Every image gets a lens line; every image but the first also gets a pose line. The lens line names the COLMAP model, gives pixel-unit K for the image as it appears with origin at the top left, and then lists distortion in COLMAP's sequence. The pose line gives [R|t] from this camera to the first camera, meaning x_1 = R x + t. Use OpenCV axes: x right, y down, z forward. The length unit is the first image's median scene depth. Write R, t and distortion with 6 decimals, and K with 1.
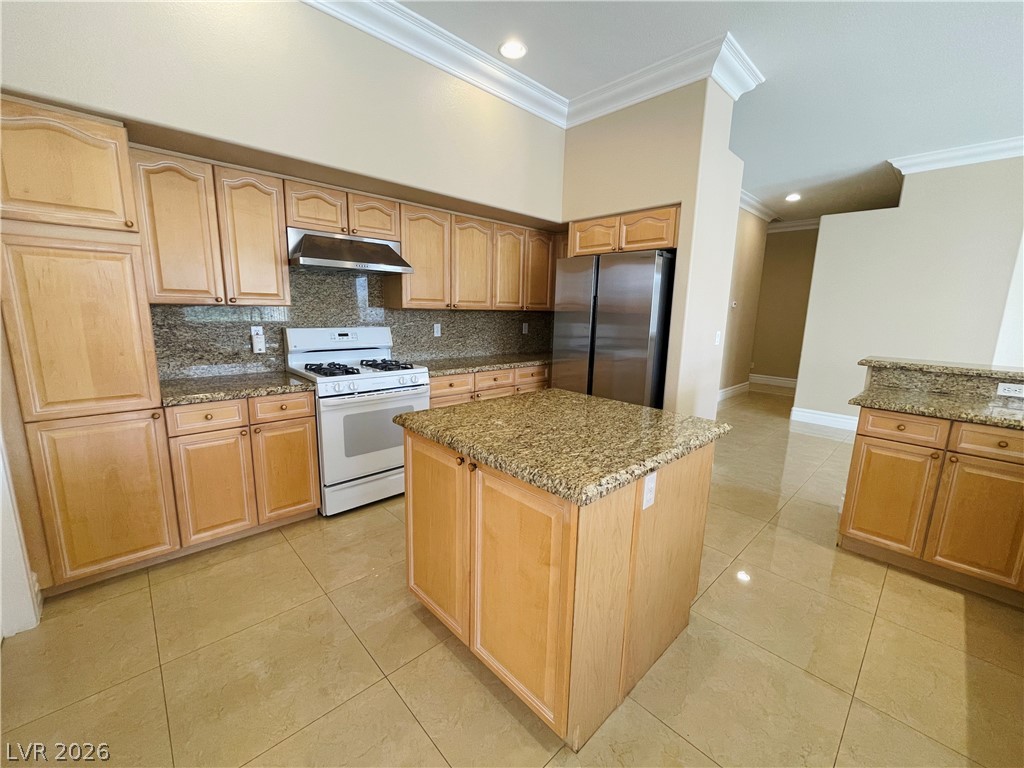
lens RADIAL K [[415.1, 0, 513.3], [0, 415.1, 383.3], [0, 0, 1]] dist [-0.005556, 0.000080]
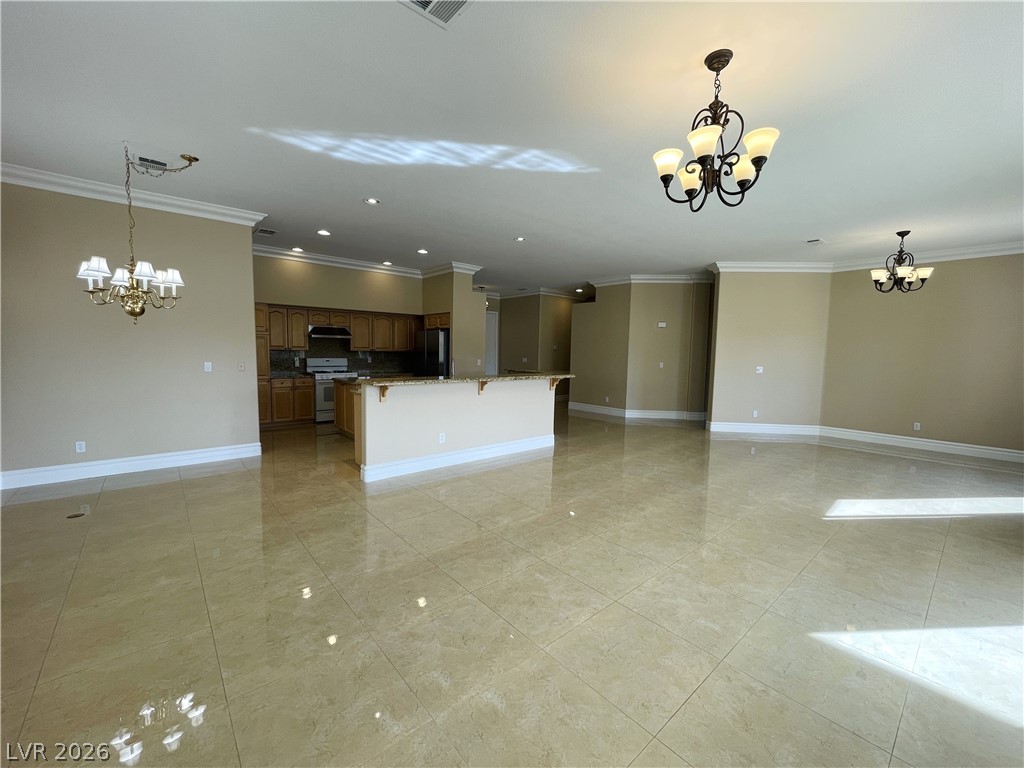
lens RADIAL K [[415.1, 0, 512.7], [0, 415.1, 382.1], [0, 0, 1]] dist [-0.005556, 0.000080]
pose [[0.999072, -0.001342, -0.043041, 1.018841], [-0.003027, 0.994854, -0.101273, 0.325822], [0.042955, 0.101309, 0.993927, -1.806588]]
